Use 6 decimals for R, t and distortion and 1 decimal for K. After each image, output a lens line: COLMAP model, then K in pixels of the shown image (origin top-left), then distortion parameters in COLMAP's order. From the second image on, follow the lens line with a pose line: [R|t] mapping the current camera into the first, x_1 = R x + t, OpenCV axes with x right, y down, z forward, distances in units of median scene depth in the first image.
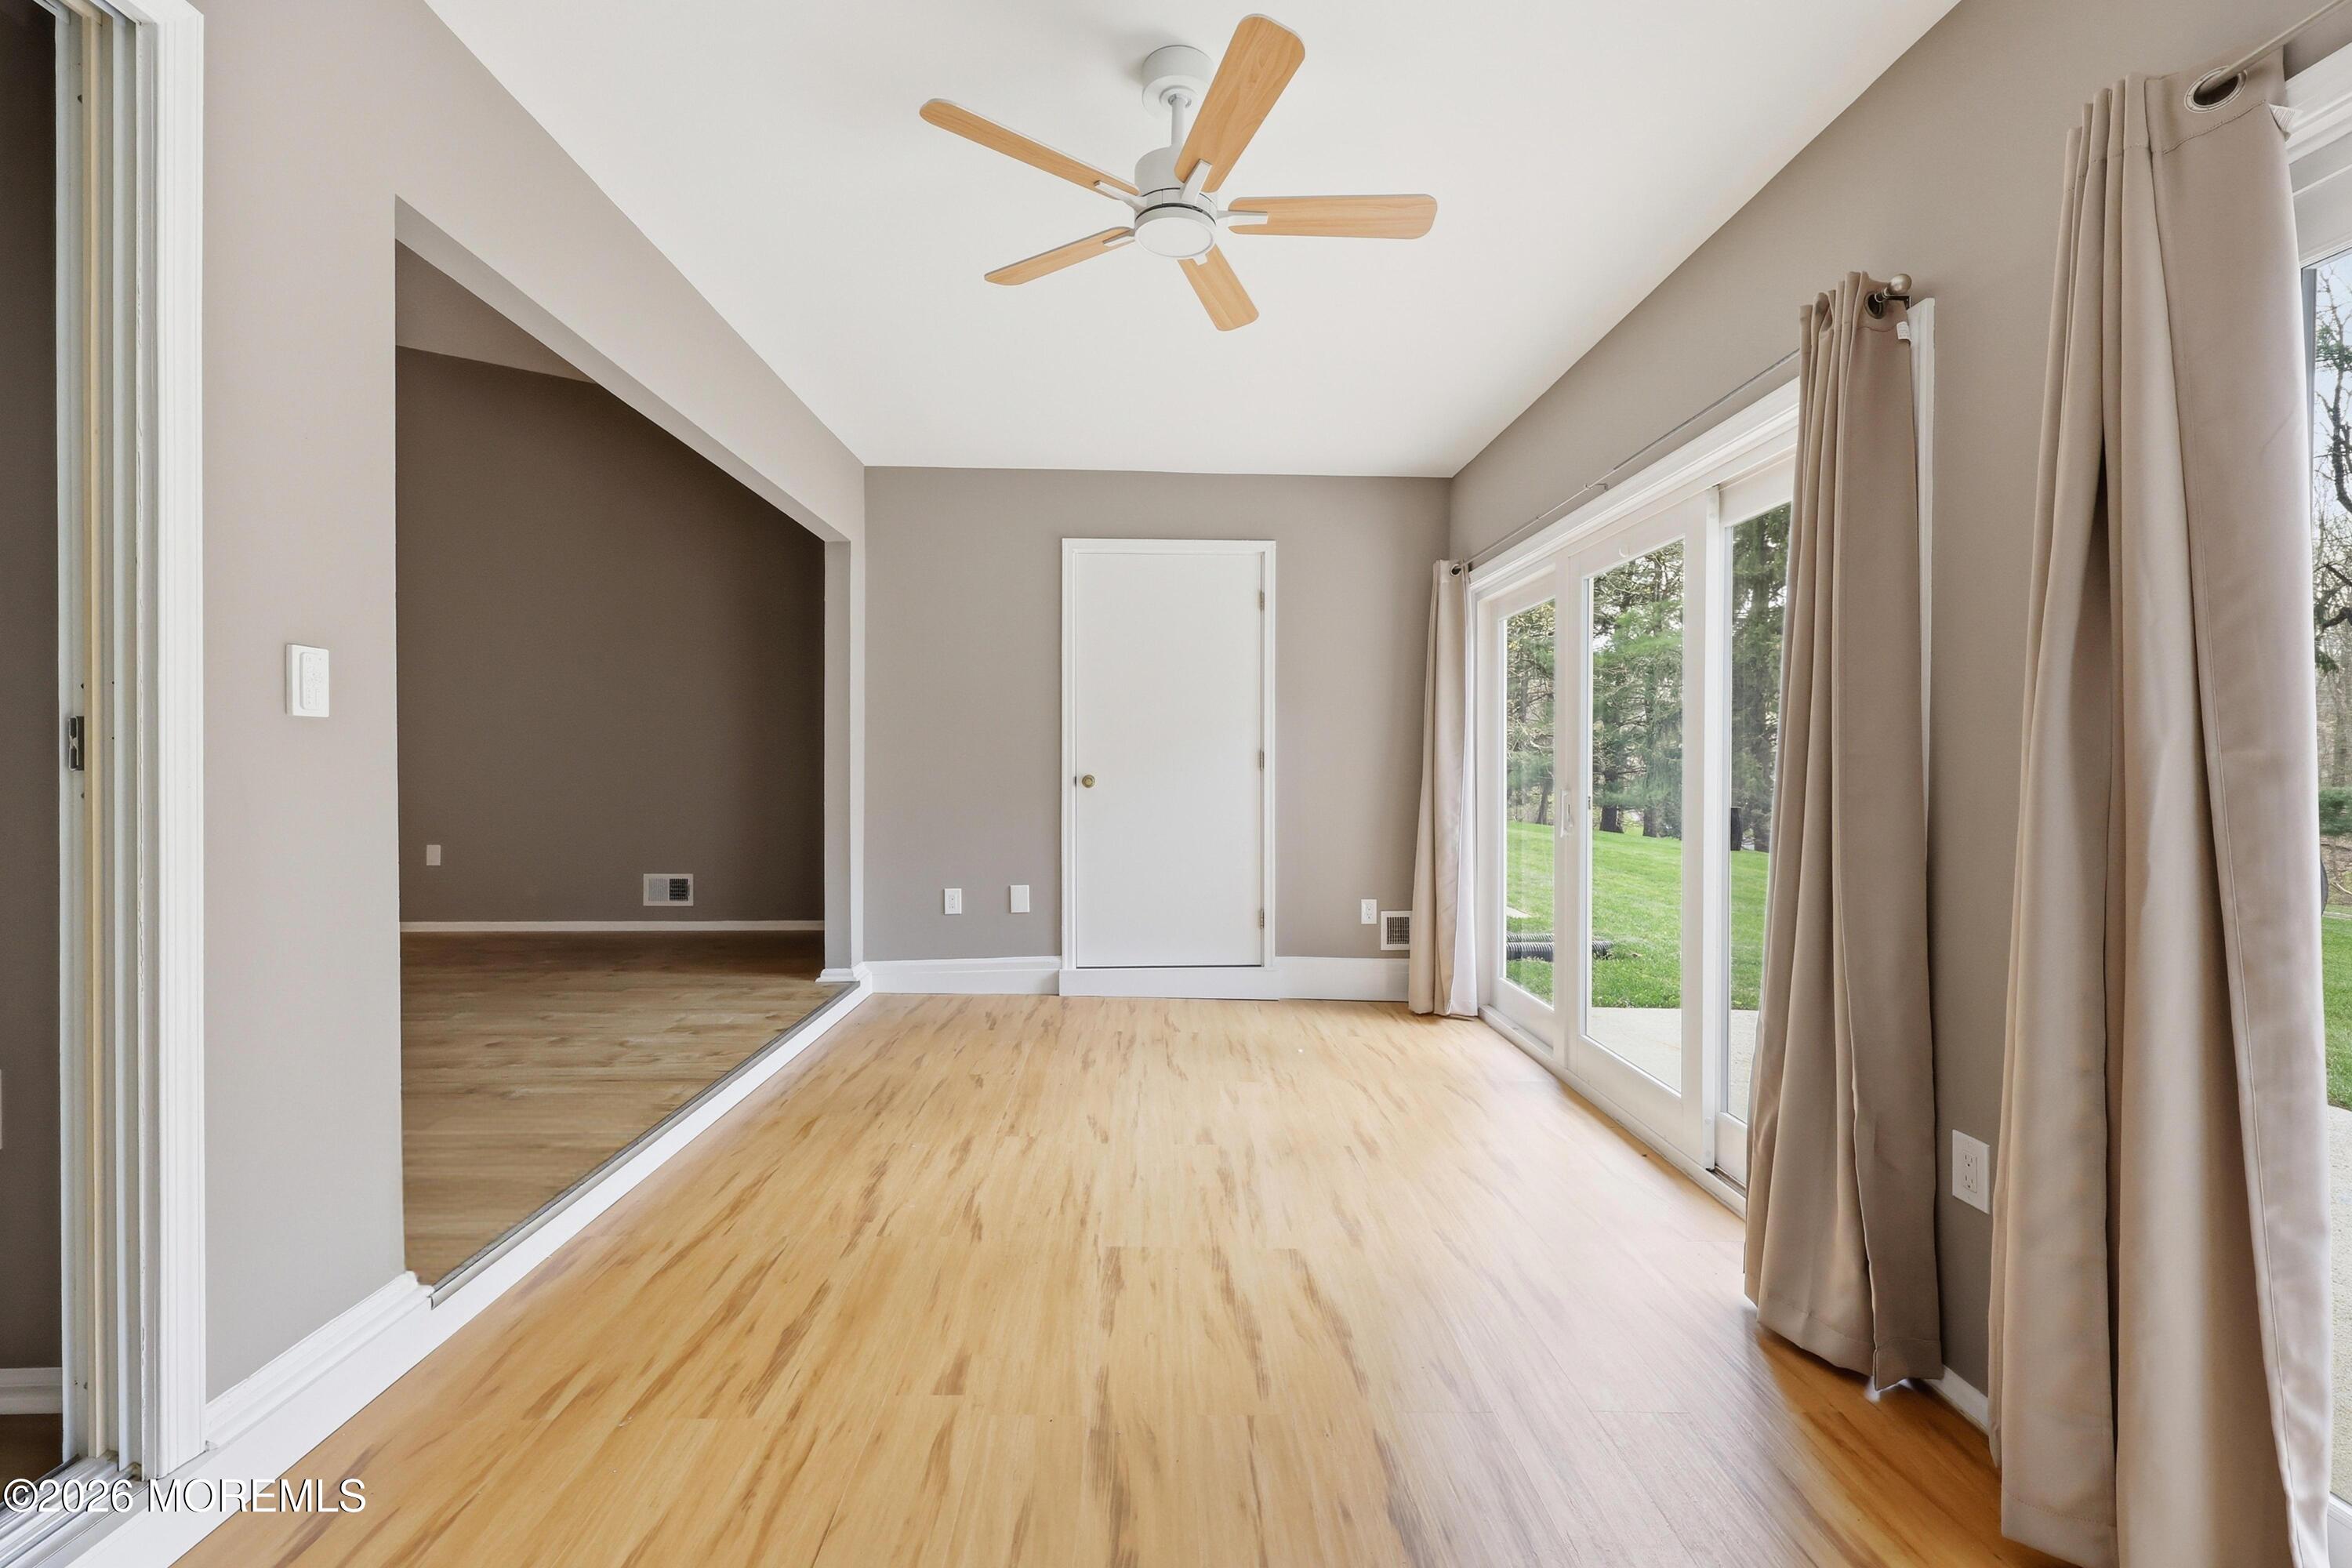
lens RADIAL K [[954.5, 0, 1192.1], [0, 954.5, 776.5], [0, 0, 1]] dist [-0.001045, 0.000280]
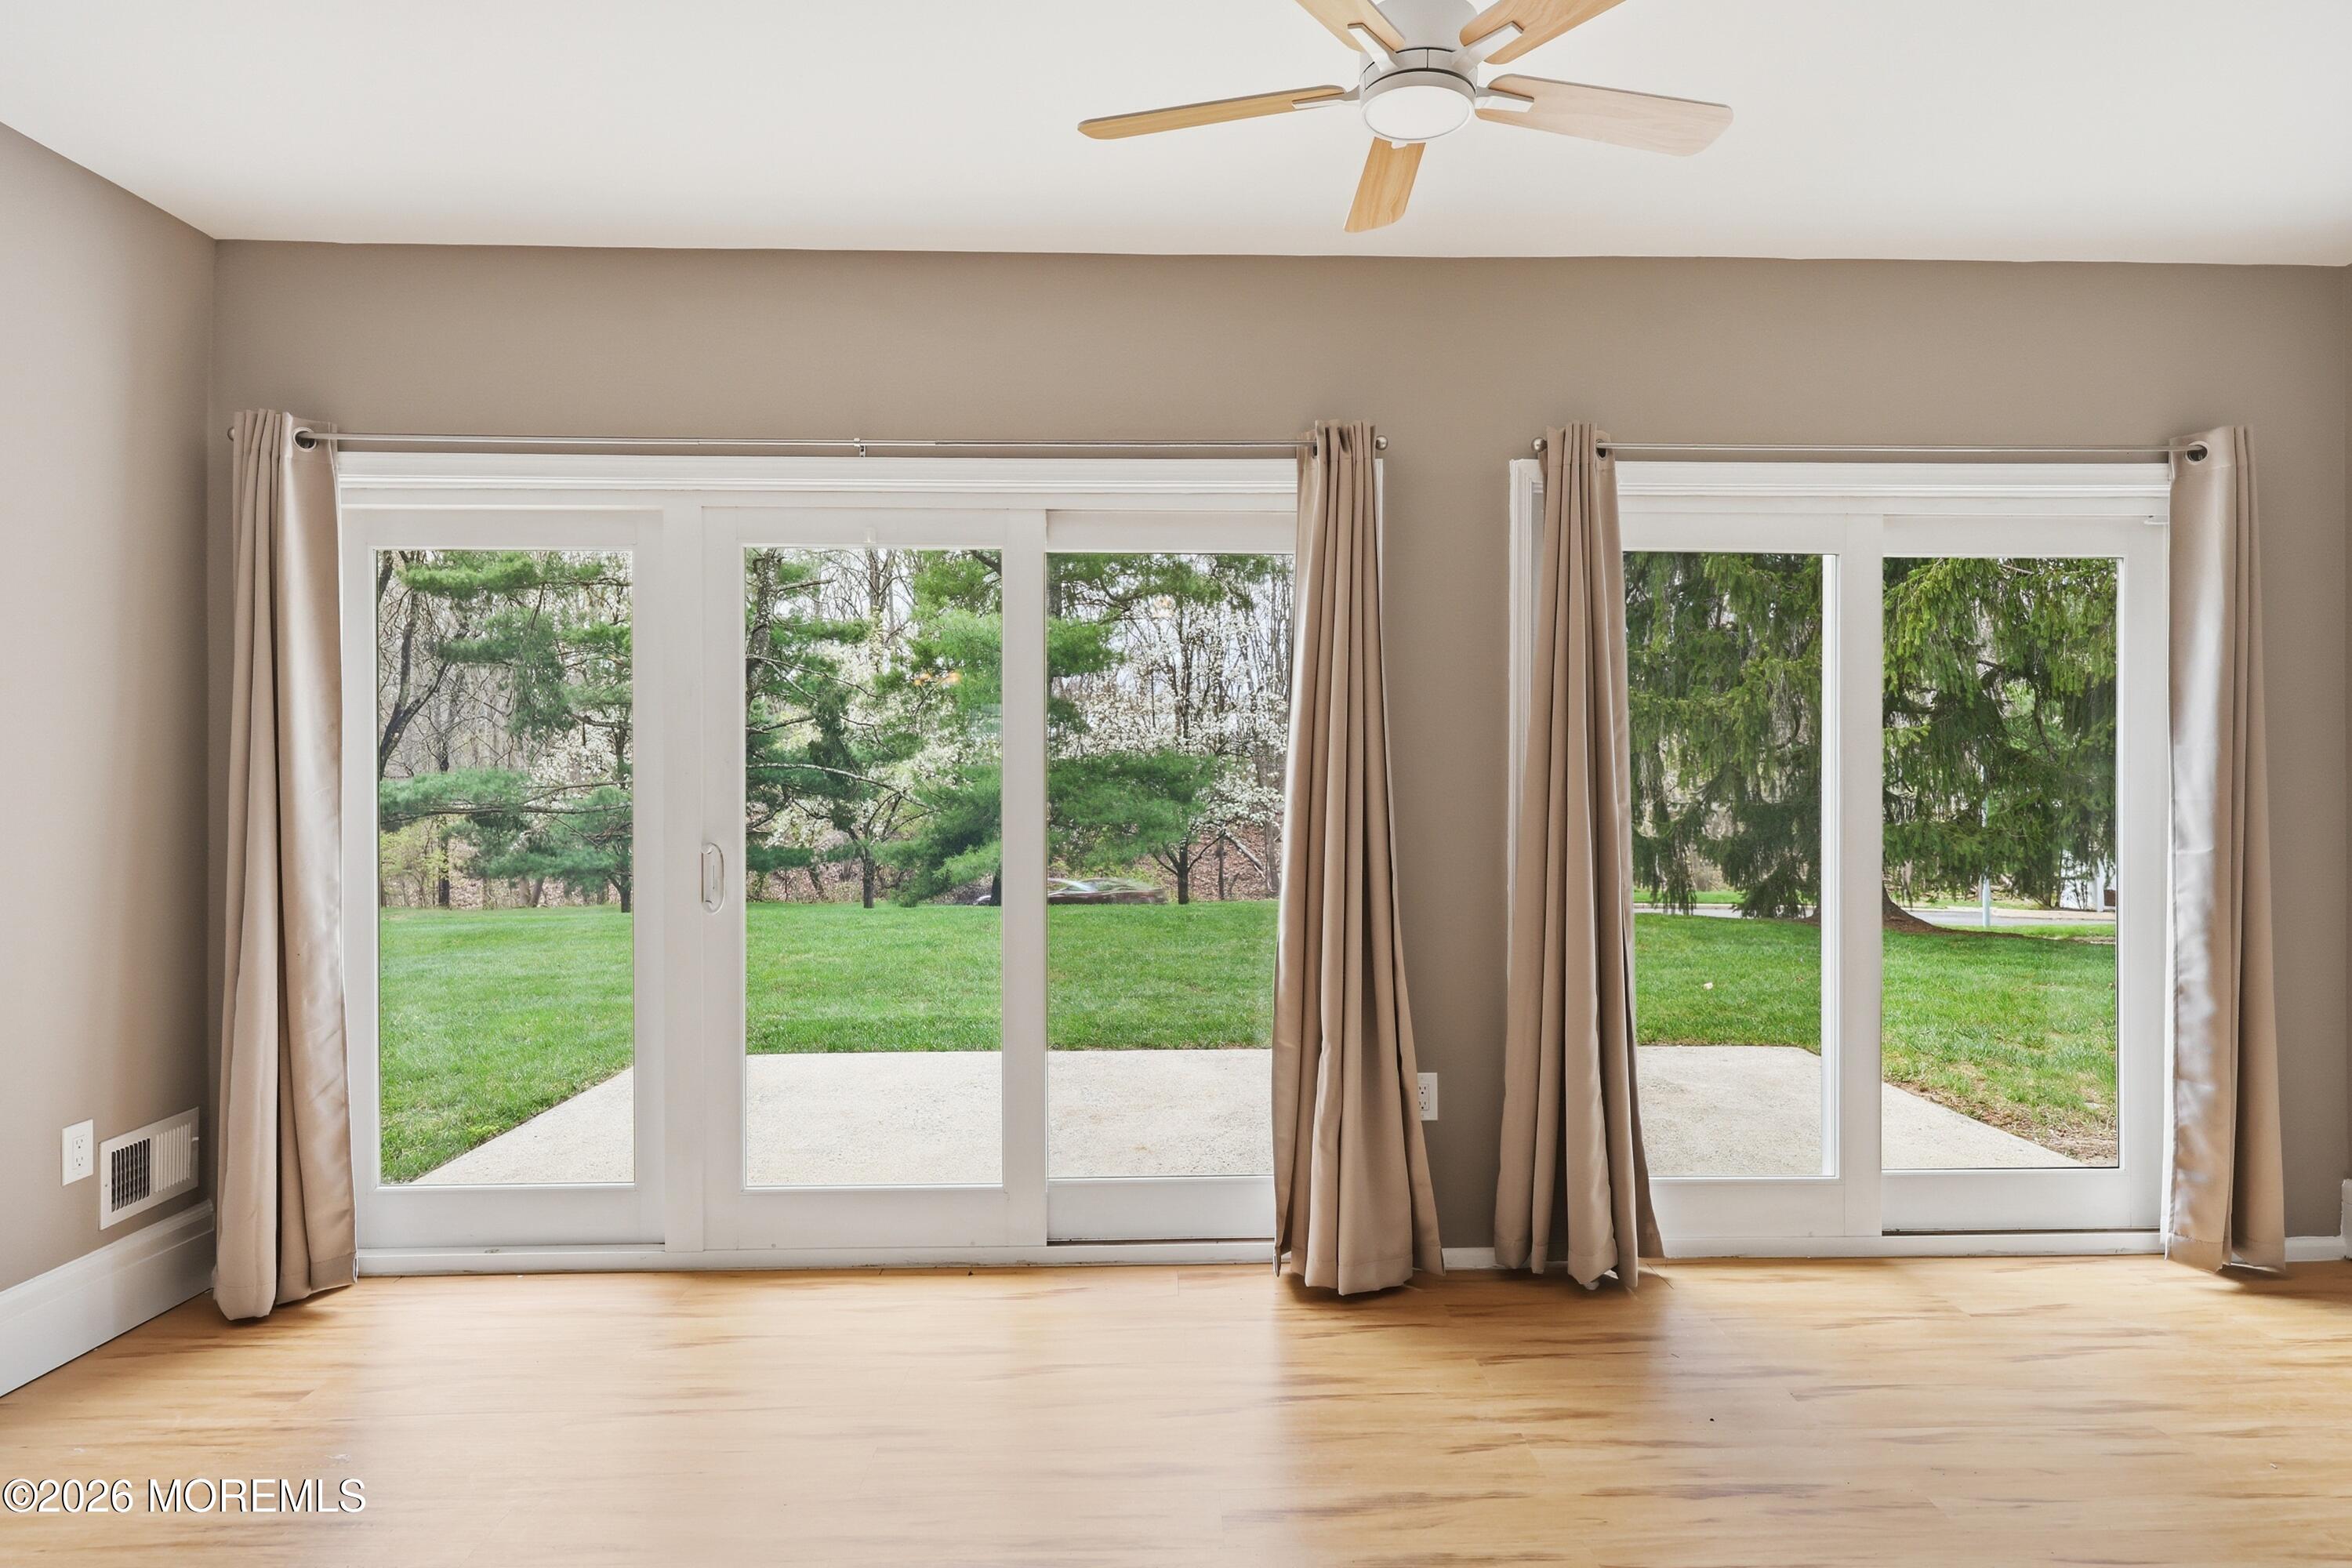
lens RADIAL K [[1338.0, 0, 1176.0], [0, 1338.0, 784.0], [0, 0, 1]] dist [0.005329, 0.001155]
pose [[0.021084, -0.023909, 0.999492, -0.686128], [0.011614, 0.999652, 0.023668, -0.060599], [-0.999710, 0.011109, 0.021354, 0.781217]]
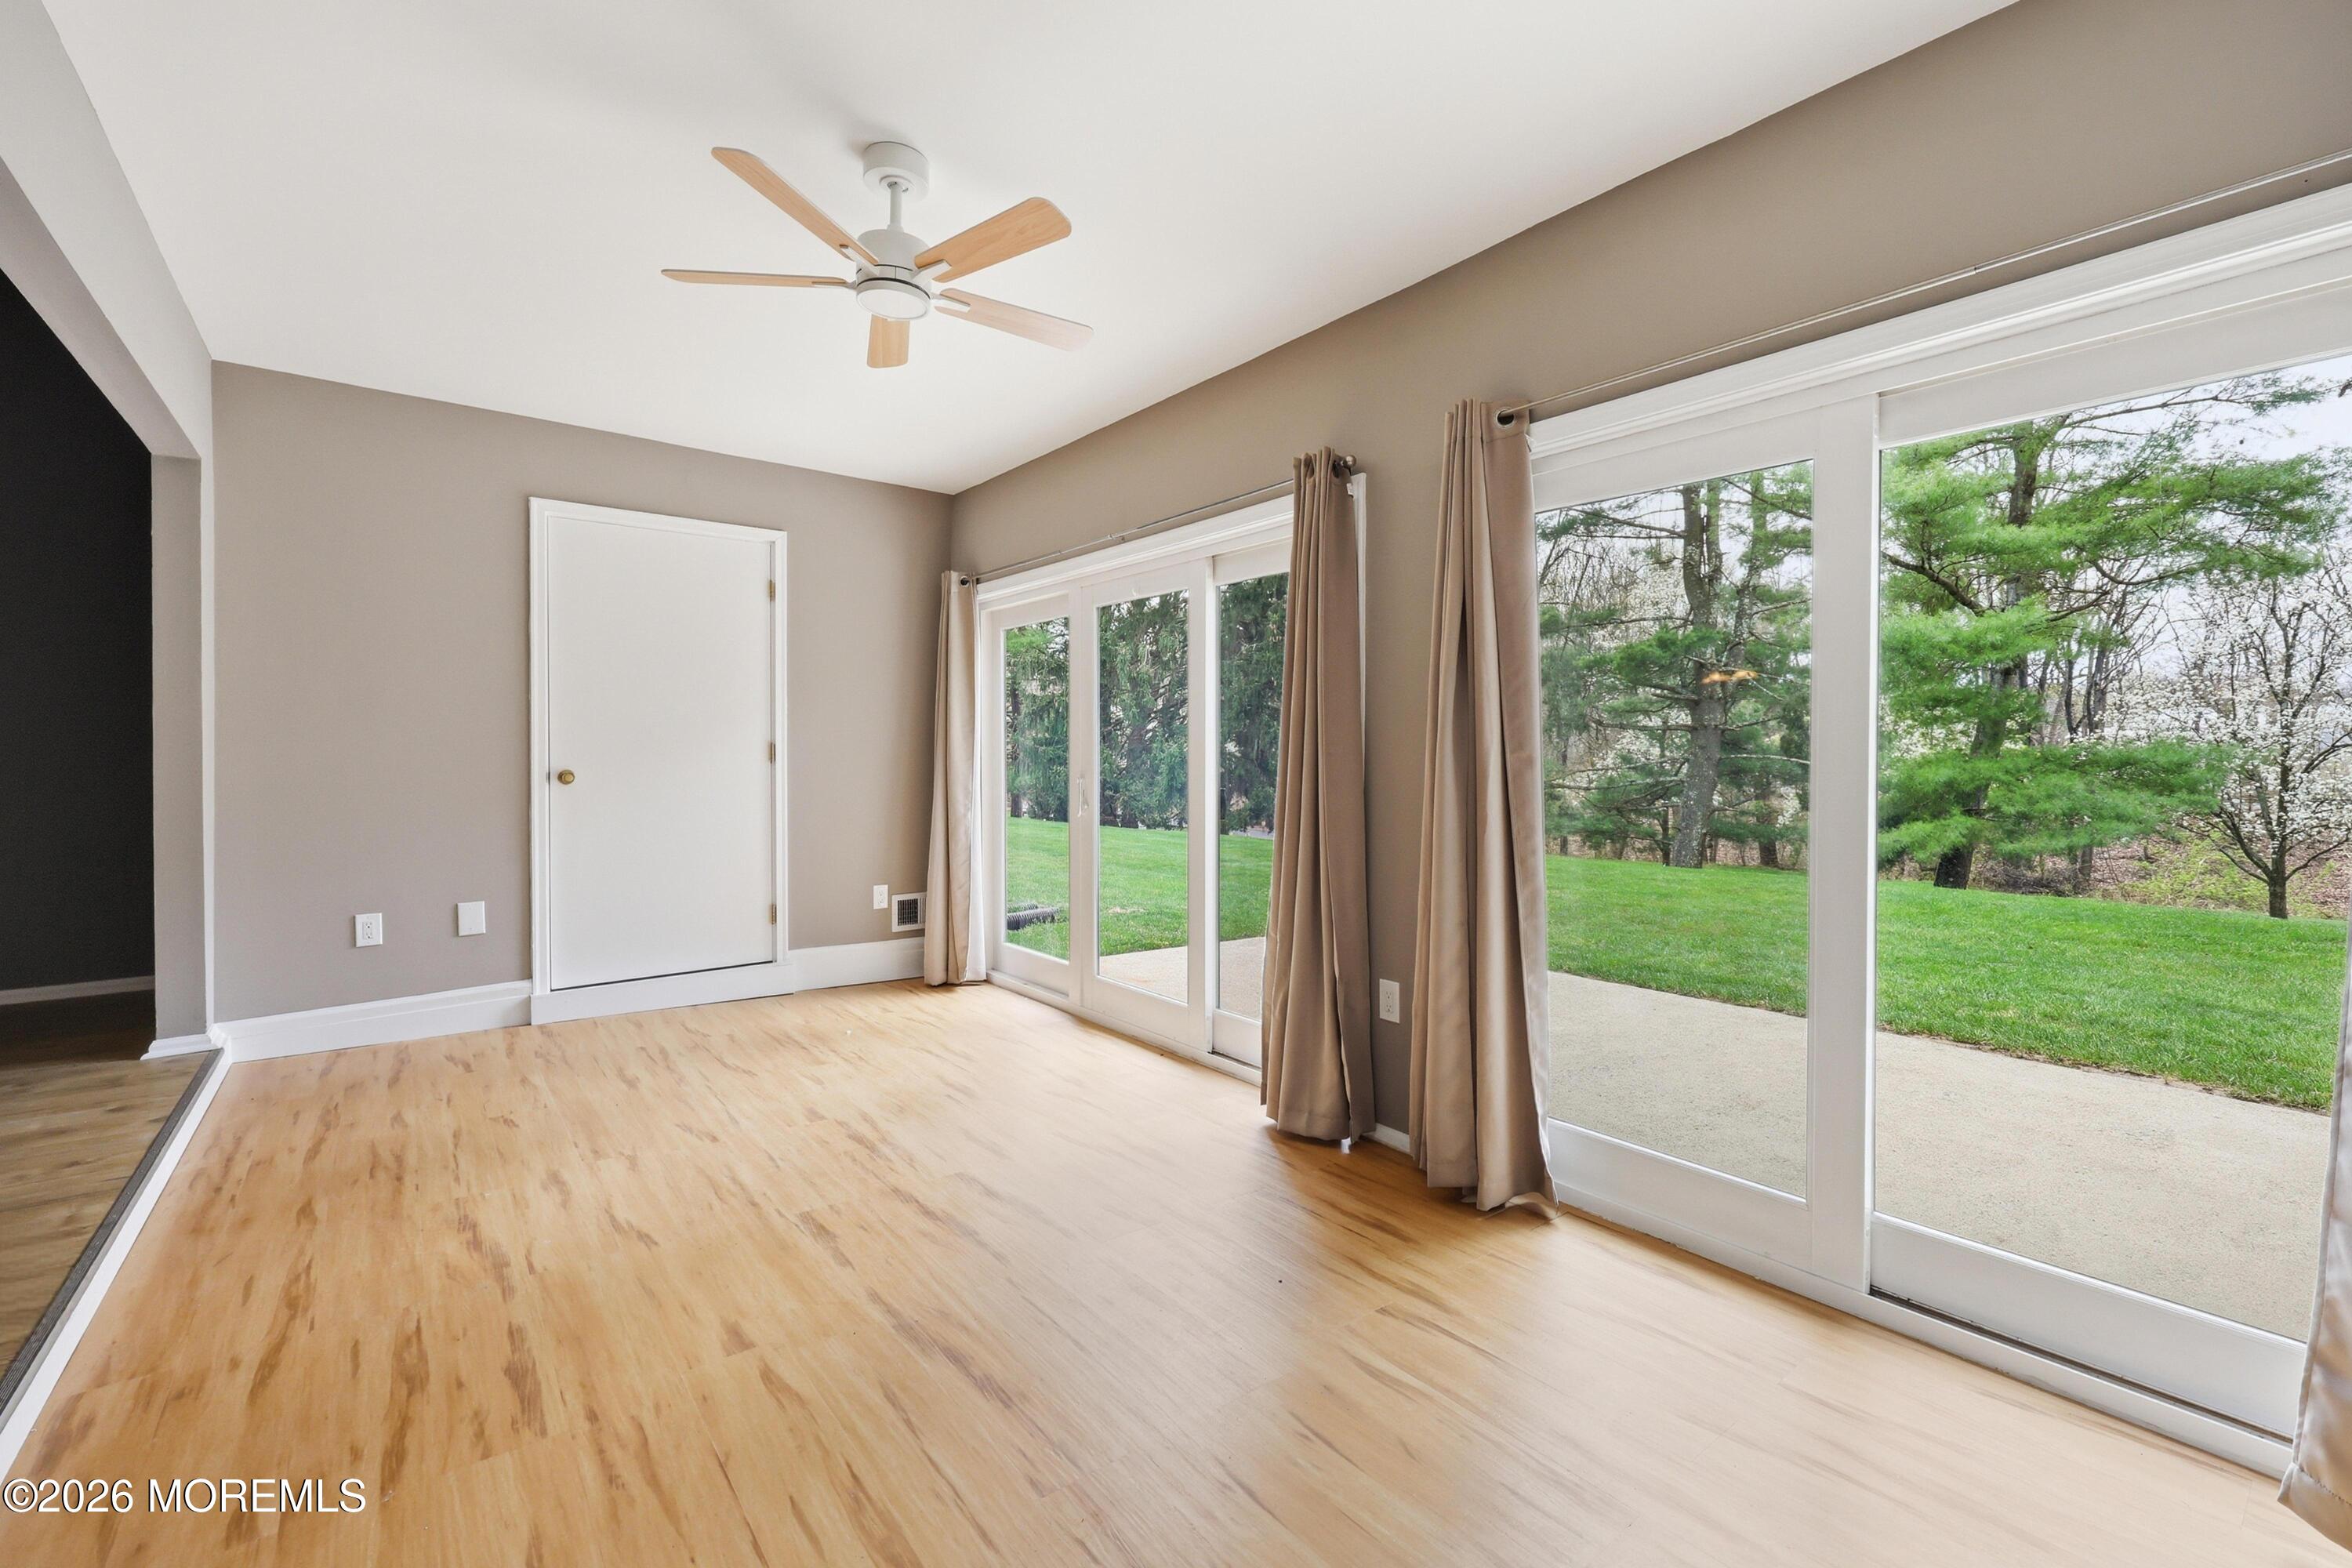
lens RADIAL K [[977.7, 0, 1185.2], [0, 977.7, 770.2], [0, 0, 1]] dist [0.001188, 0.000530]
pose [[0.808206, -0.012534, 0.588767, -0.286209], [0.008856, 0.999919, 0.009129, -0.007116], [-0.588834, -0.002164, 0.808251, -0.106206]]
